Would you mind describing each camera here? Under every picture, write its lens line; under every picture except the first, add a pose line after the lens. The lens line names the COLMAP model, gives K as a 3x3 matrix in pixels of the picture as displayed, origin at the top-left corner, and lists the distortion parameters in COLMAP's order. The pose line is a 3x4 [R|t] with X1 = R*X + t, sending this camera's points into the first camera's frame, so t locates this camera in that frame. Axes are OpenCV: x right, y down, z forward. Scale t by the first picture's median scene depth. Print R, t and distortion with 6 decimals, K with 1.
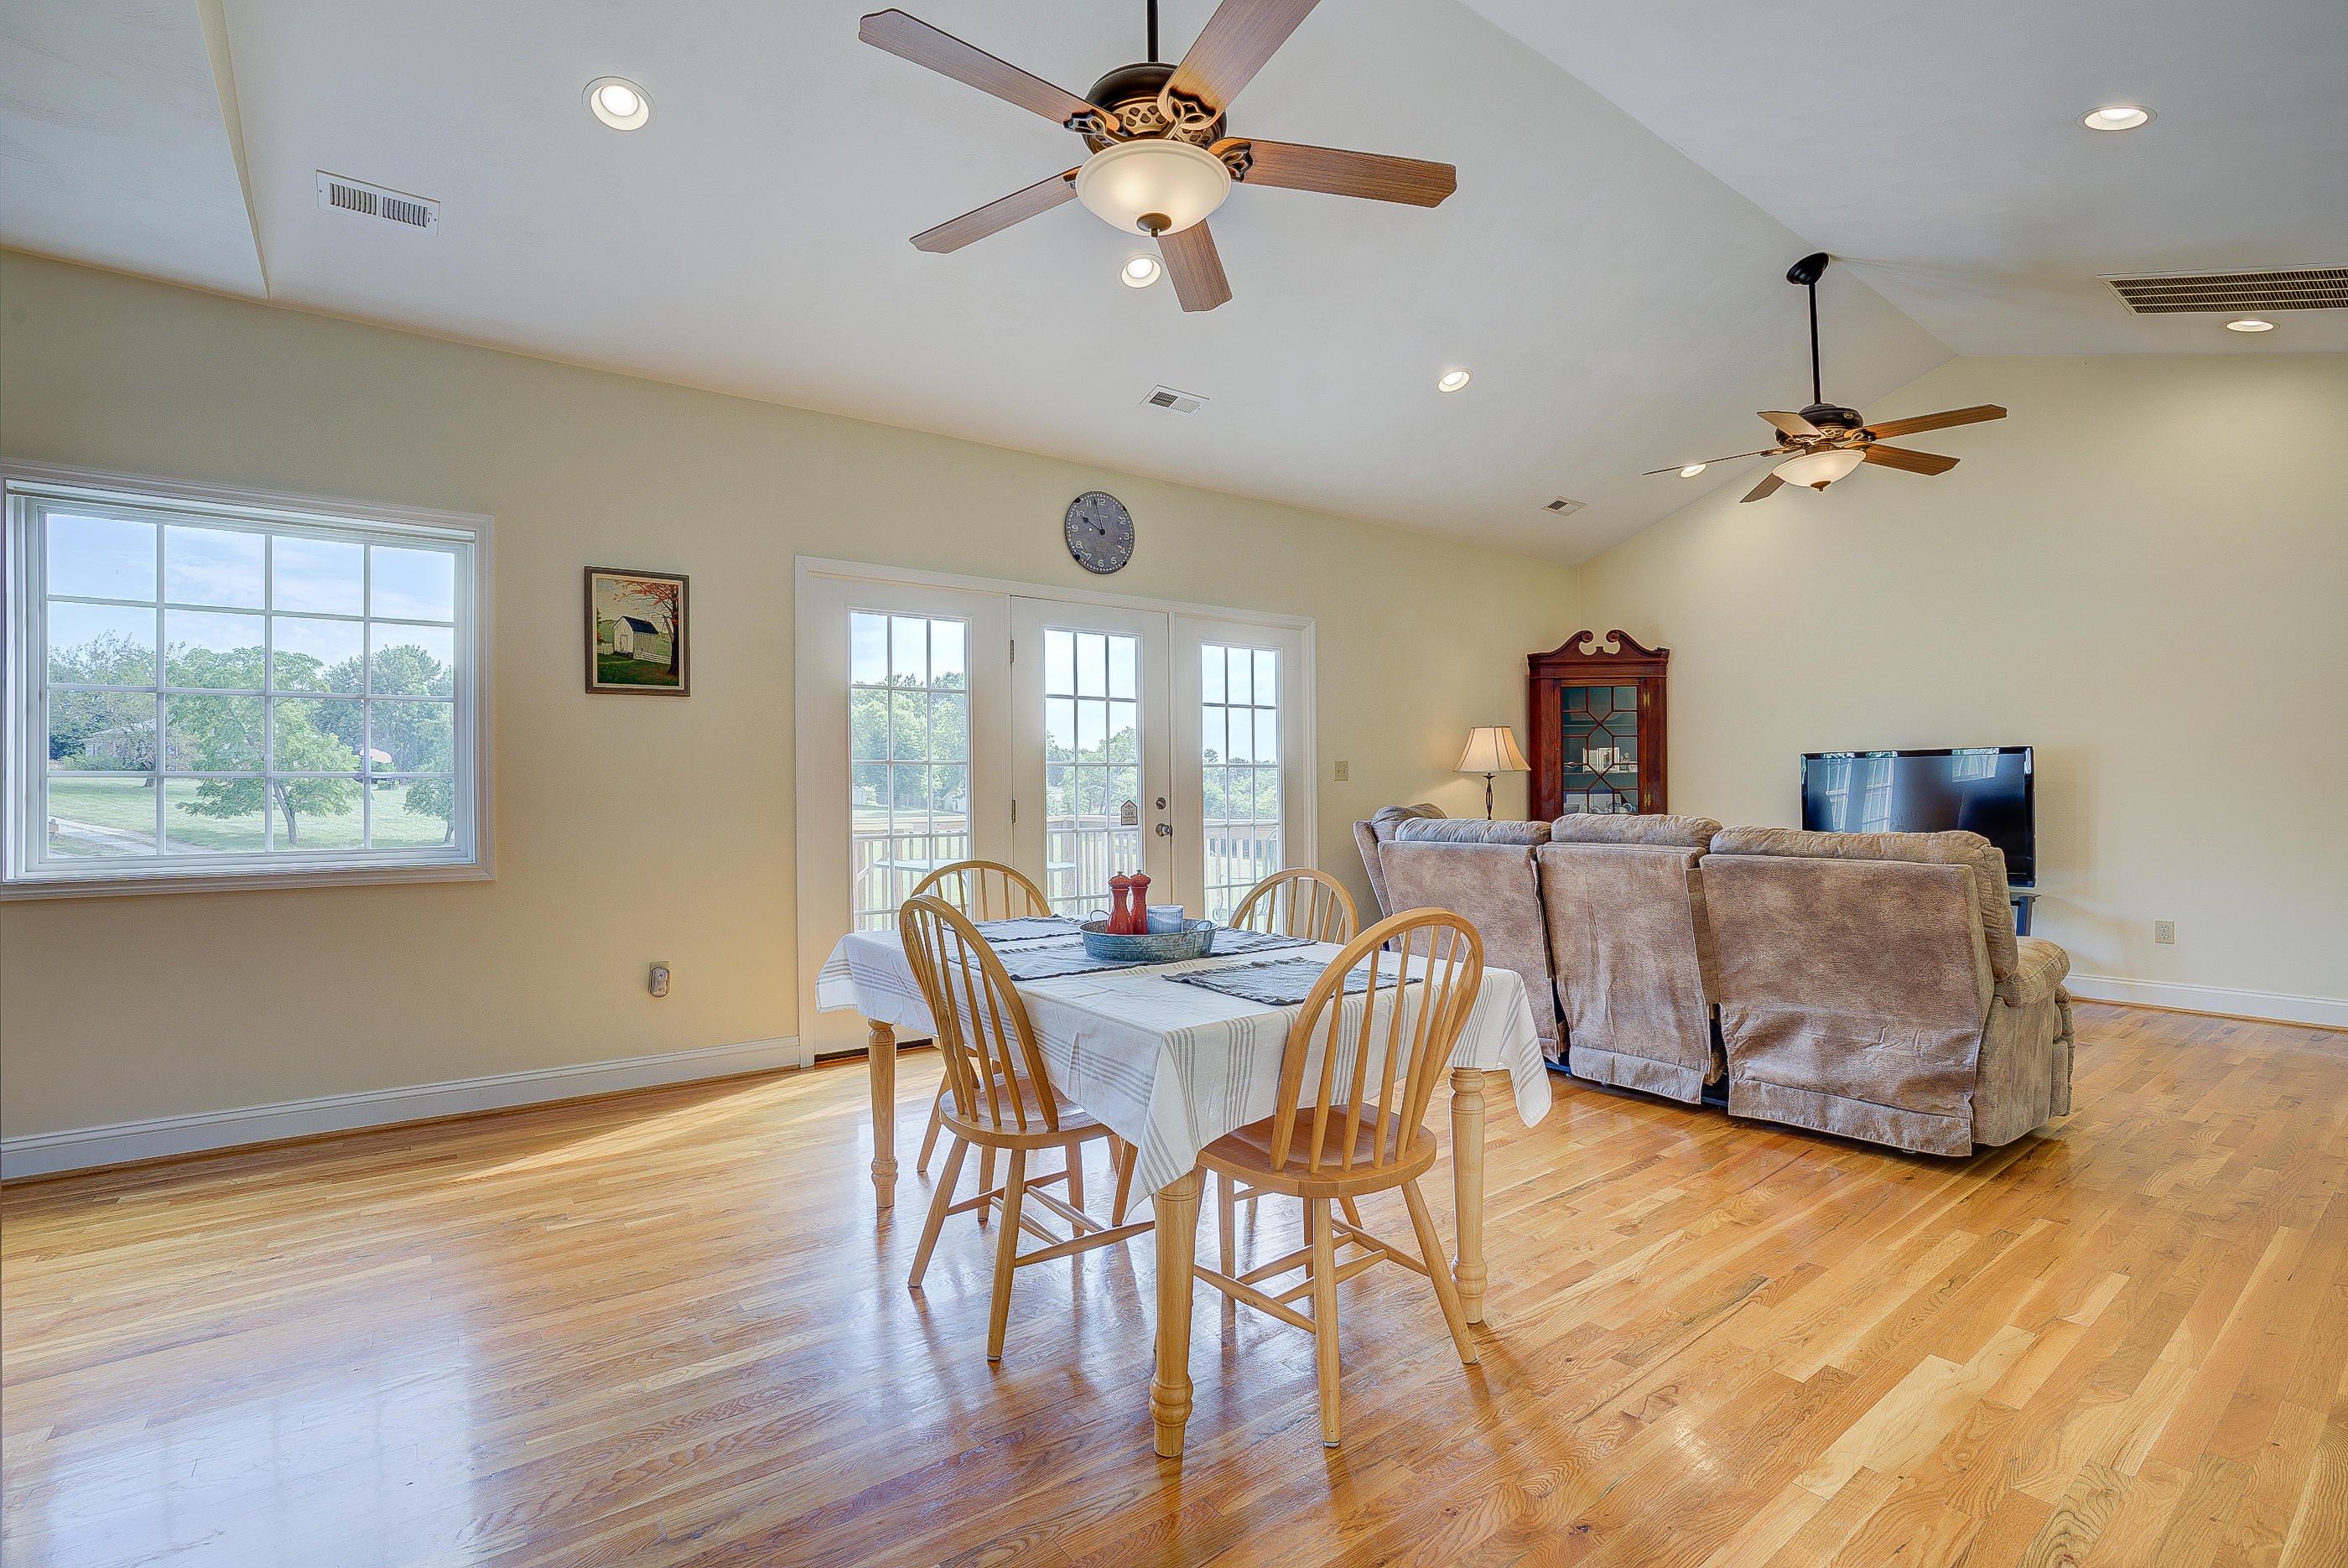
lens RADIAL K [[1053.9, 0, 1221.6], [0, 1053.9, 788.8], [0, 0, 1]] dist [-0.056693, 0.018164]
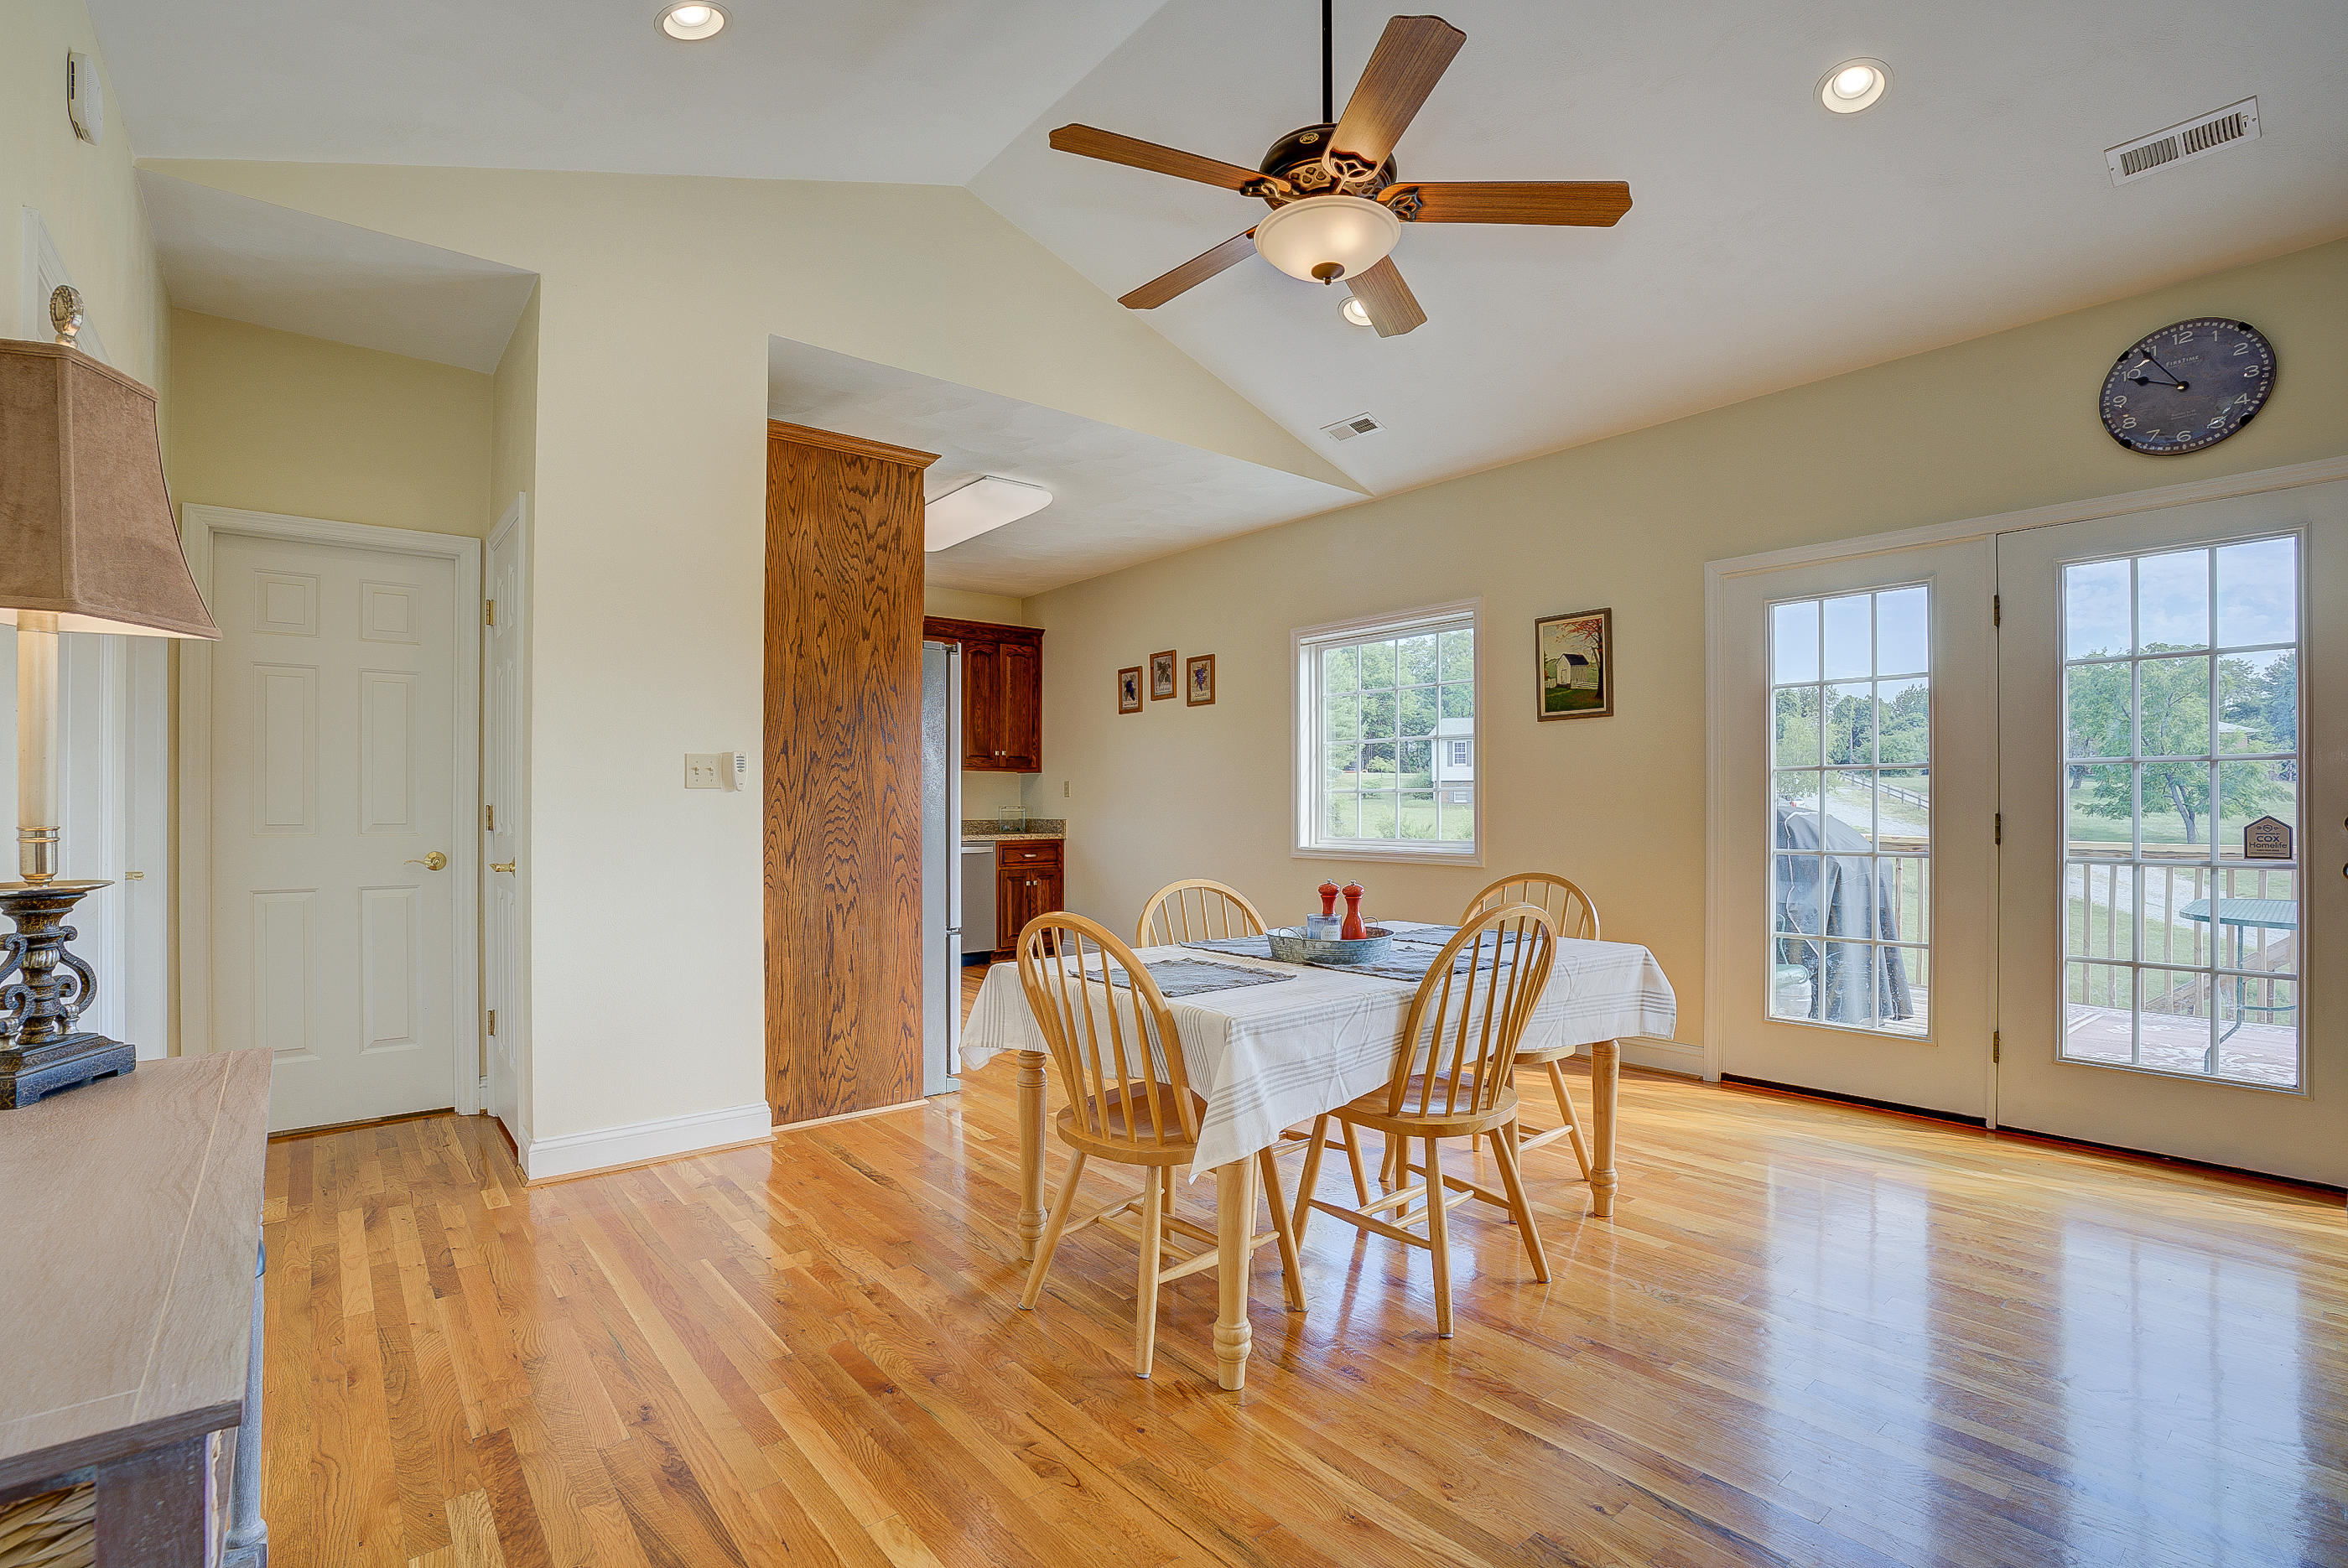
lens RADIAL K [[1099.2, 0, 1174.9], [0, 1099.2, 803.0], [0, 0, 1]] dist [-0.032104, 0.000542]
pose [[0.023634, 0.005313, -0.999707, 0.521910], [0.008250, 0.999951, 0.005509, -0.004177], [0.999687, -0.008378, 0.023589, 0.402944]]
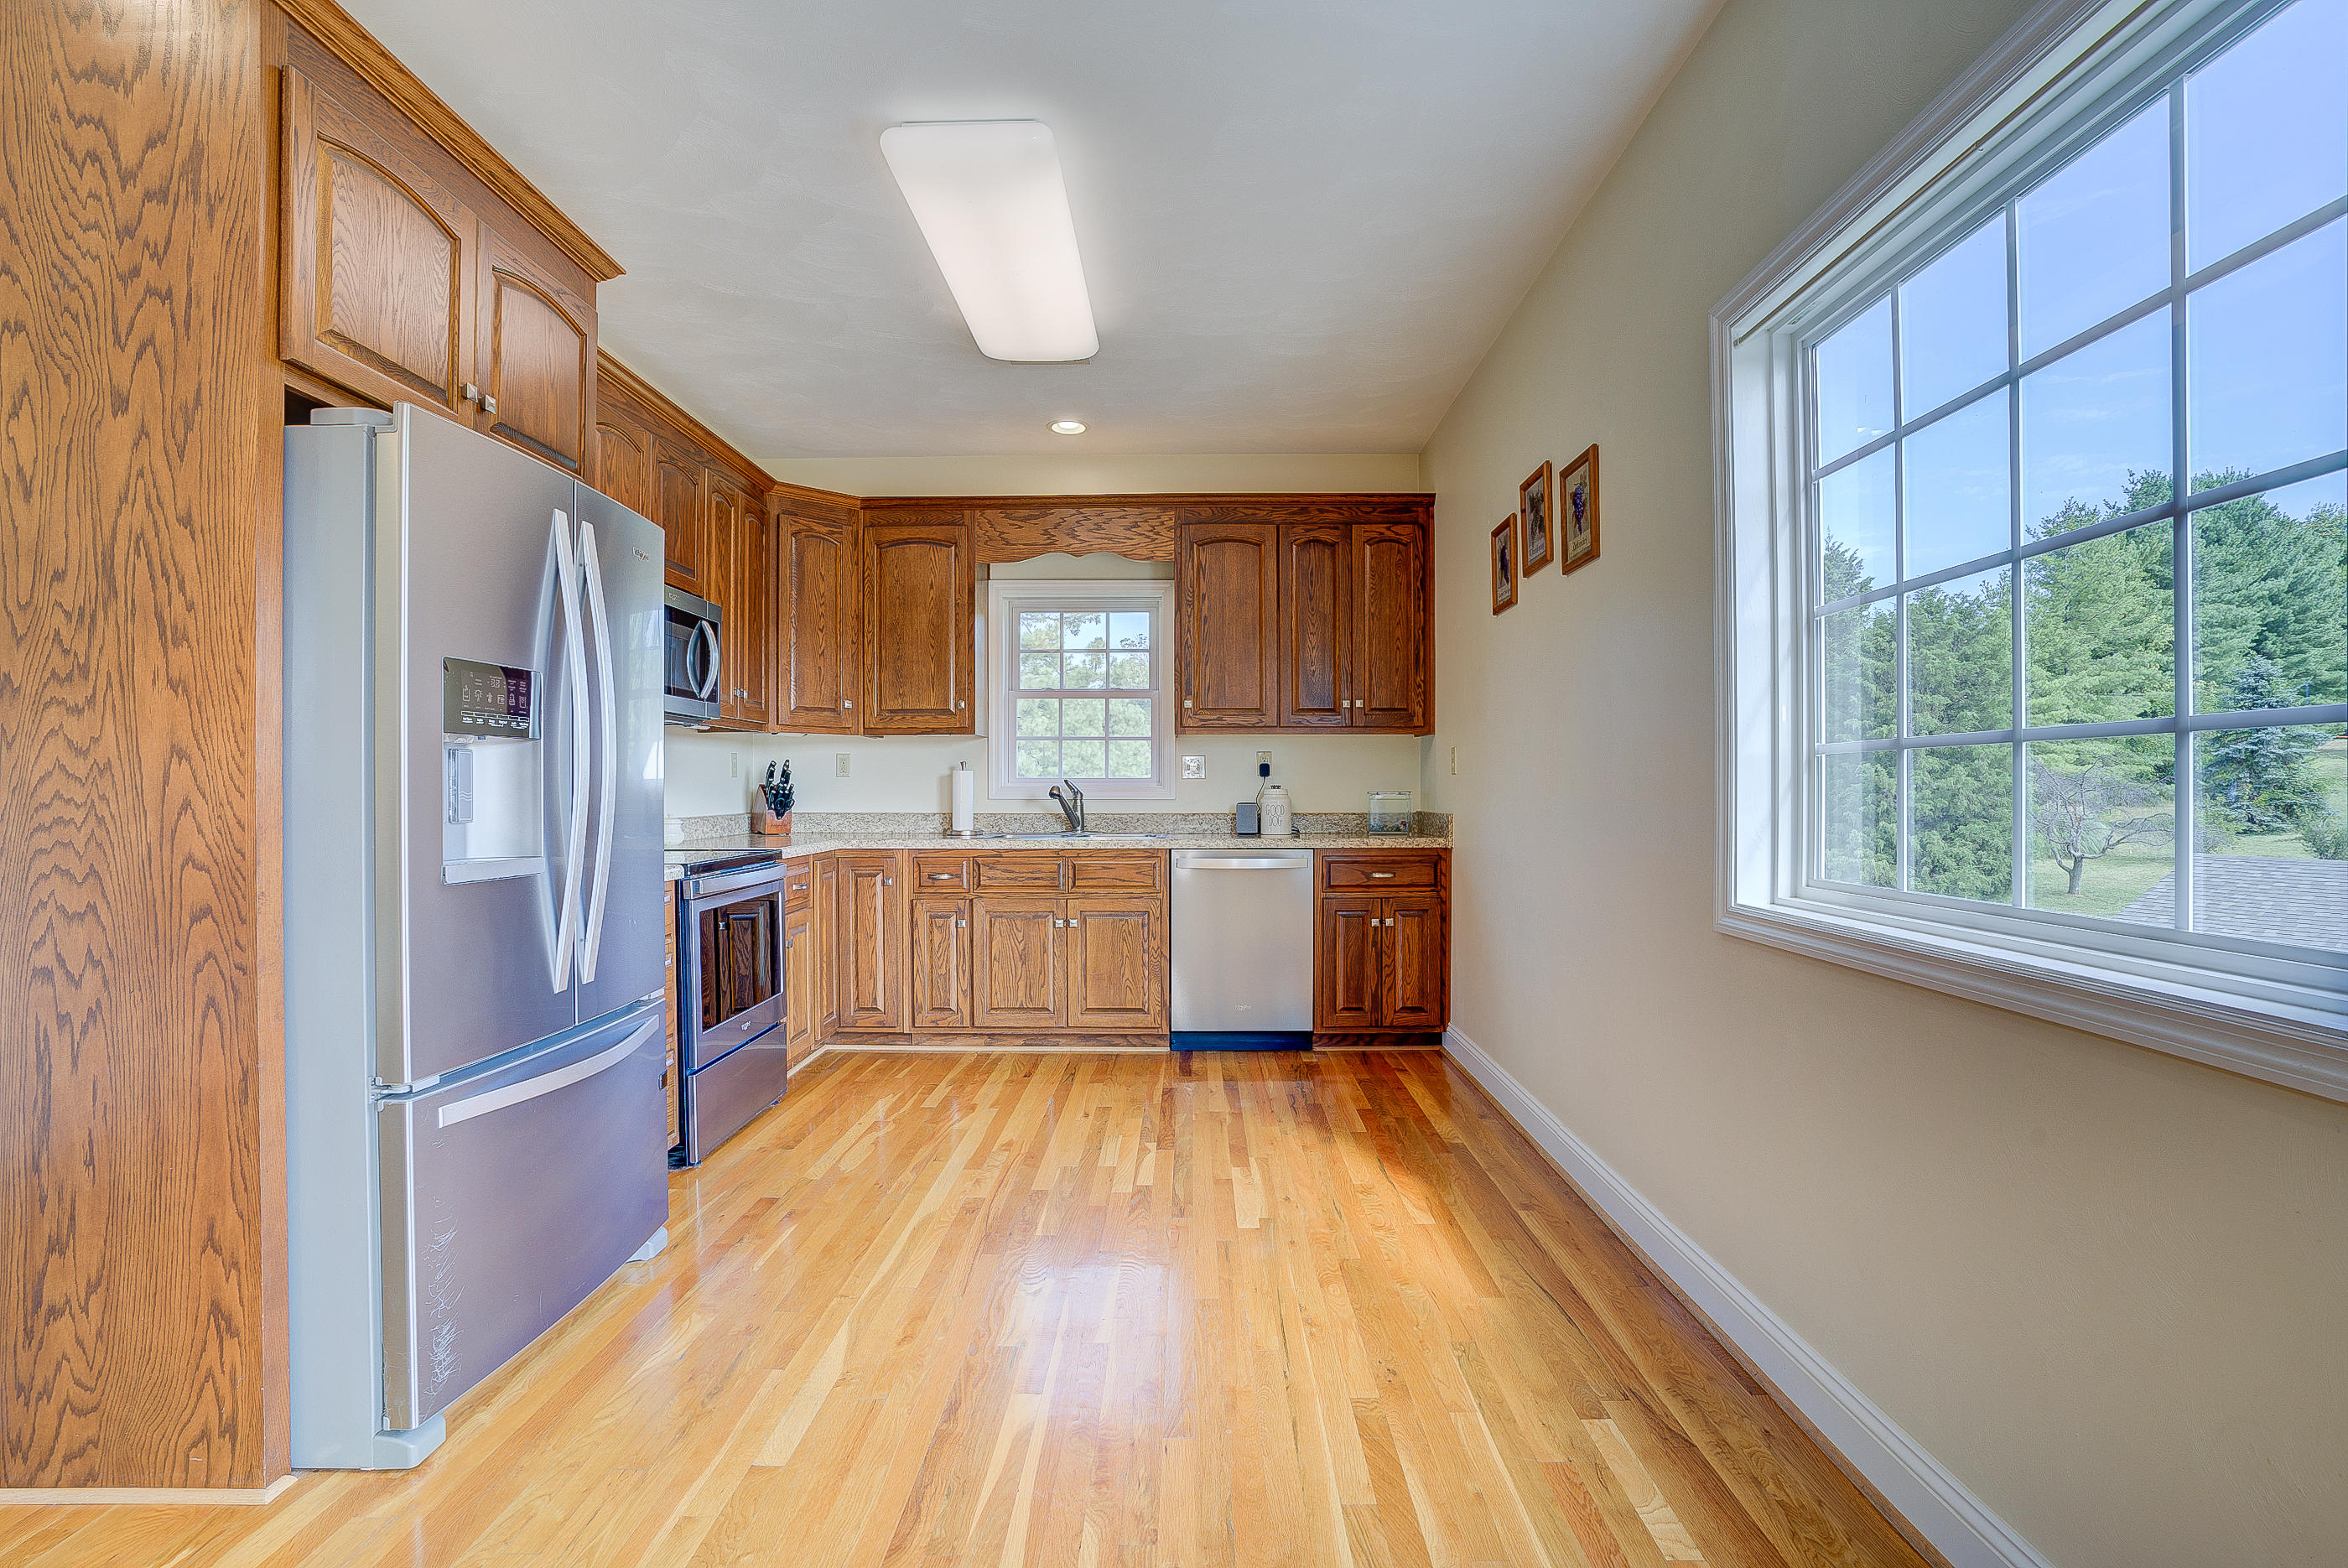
lens RADIAL K [[1083.6, 0, 1177.4], [0, 1083.6, 791.5], [0, 0, 1]] dist [-0.065853, 0.024056]
pose [[-0.625948, 0.010071, -0.779799, -0.228494], [0.013139, 0.999911, 0.002368, 0.003362], [0.779754, -0.008763, -0.626025, 0.664336]]
